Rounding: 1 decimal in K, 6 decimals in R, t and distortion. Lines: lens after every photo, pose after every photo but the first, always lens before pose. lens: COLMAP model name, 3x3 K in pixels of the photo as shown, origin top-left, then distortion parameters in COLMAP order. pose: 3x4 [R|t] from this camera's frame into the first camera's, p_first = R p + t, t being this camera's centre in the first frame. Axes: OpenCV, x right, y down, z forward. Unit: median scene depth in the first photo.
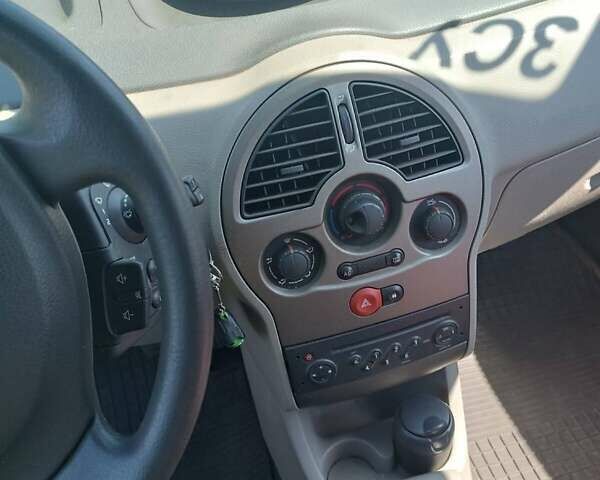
lens RADIAL K [[558.8, 0, 300.0], [0, 558.8, 240.0], [0, 0, 1]] dist [-0.044608, 0.005848]
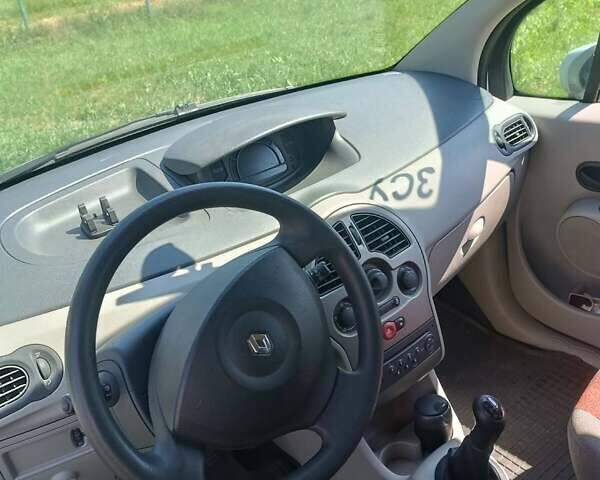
lens RADIAL K [[558.8, 0, 300.0], [0, 558.8, 240.0], [0, 0, 1]] dist [-0.044608, 0.005848]
pose [[0.924818, -0.206420, 0.319535, -0.660018], [0.298926, 0.913845, -0.274827, 0.255708], [-0.235276, 0.349683, 0.906845, -0.639365]]
